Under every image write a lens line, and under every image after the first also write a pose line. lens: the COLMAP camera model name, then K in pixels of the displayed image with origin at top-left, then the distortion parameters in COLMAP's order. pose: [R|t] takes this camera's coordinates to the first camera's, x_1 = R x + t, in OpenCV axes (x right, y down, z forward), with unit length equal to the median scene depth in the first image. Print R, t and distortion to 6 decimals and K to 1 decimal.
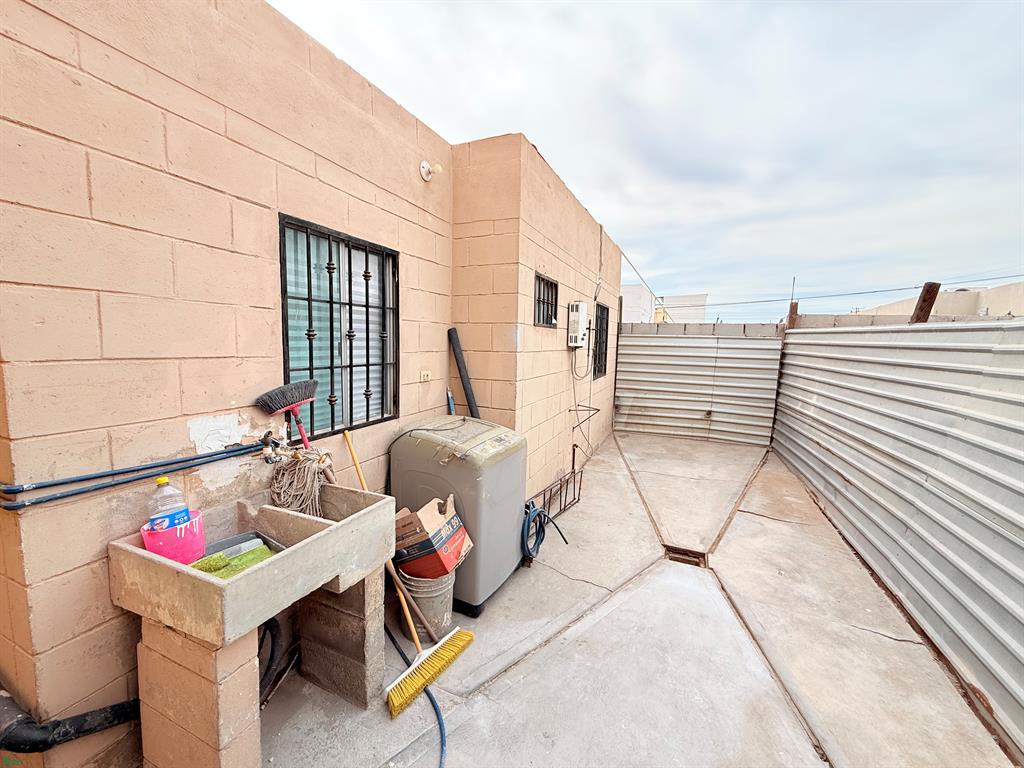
lens RADIAL K [[407.9, 0, 509.9], [0, 407.9, 383.1], [0, 0, 1]] dist [0.001645, -0.000297]
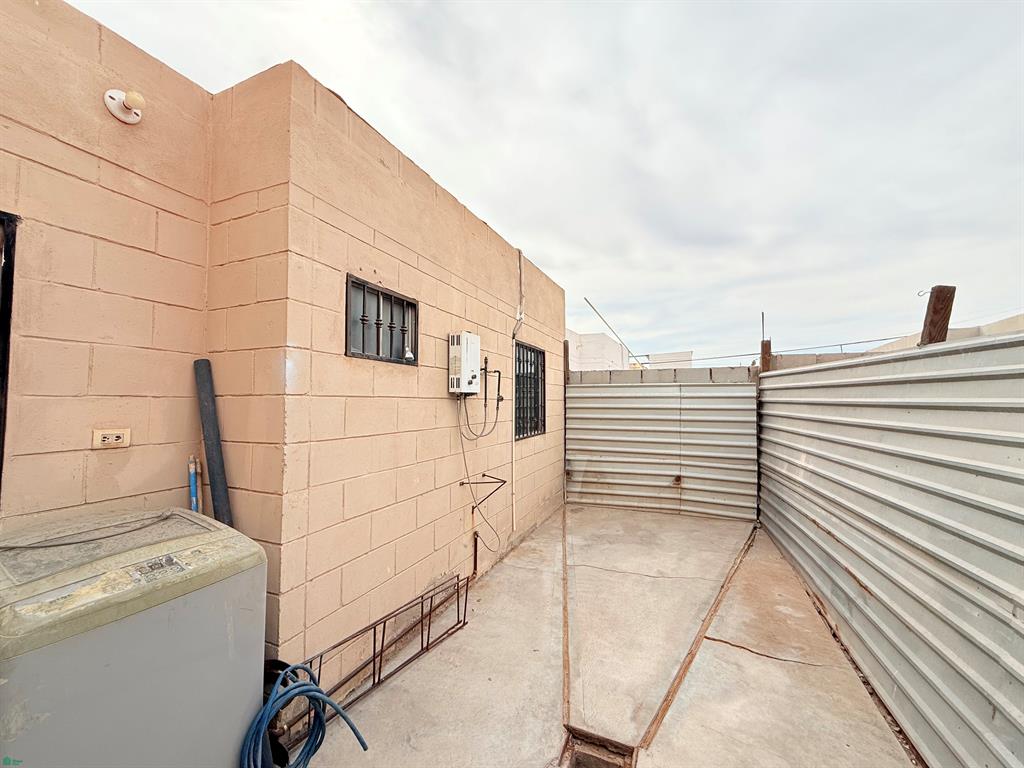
lens RADIAL K [[407.9, 0, 509.7], [0, 407.9, 382.7], [0, 0, 1]] dist [0.001645, -0.000297]
pose [[0.999733, -0.020259, 0.011083, 0.220994], [0.021716, 0.988006, -0.152882, 0.003680], [-0.007853, 0.153082, 0.988182, 0.264273]]
